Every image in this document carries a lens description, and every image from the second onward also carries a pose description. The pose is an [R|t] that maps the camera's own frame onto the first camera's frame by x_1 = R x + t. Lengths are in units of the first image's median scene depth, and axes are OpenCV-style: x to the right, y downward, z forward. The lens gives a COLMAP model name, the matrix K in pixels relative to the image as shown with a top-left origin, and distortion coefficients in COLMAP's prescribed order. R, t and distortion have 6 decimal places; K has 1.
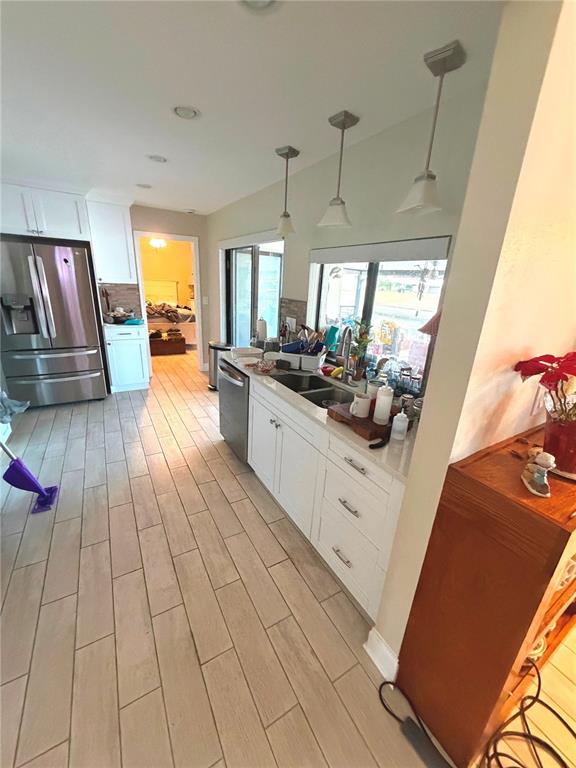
lens RADIAL K [[305.7, 0, 288.4], [0, 305.7, 381.6], [0, 0, 1]] dist [0.000327, -0.000110]
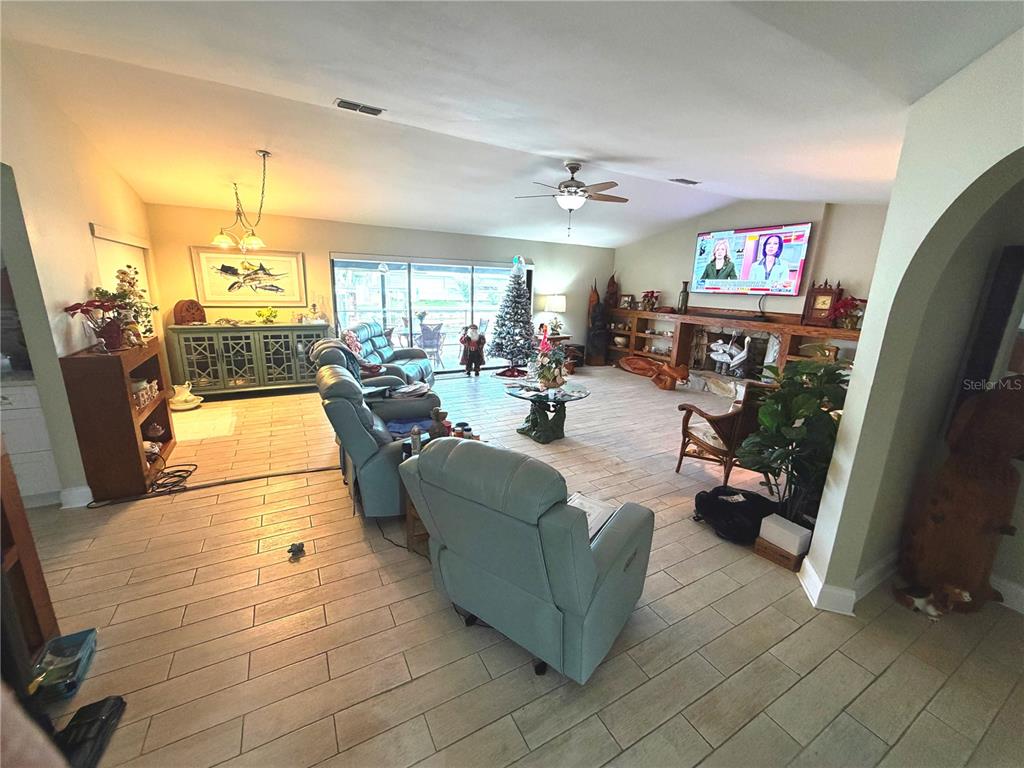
lens RADIAL K [[407.5, 0, 510.1], [0, 407.5, 383.8], [0, 0, 1]] dist [0.000327, -0.000110]
pose [[0.017174, -0.290834, 0.956619, -1.989807], [0.282228, 0.919264, 0.274410, 0.506044], [-0.959194, 0.265272, 0.097869, -2.027270]]
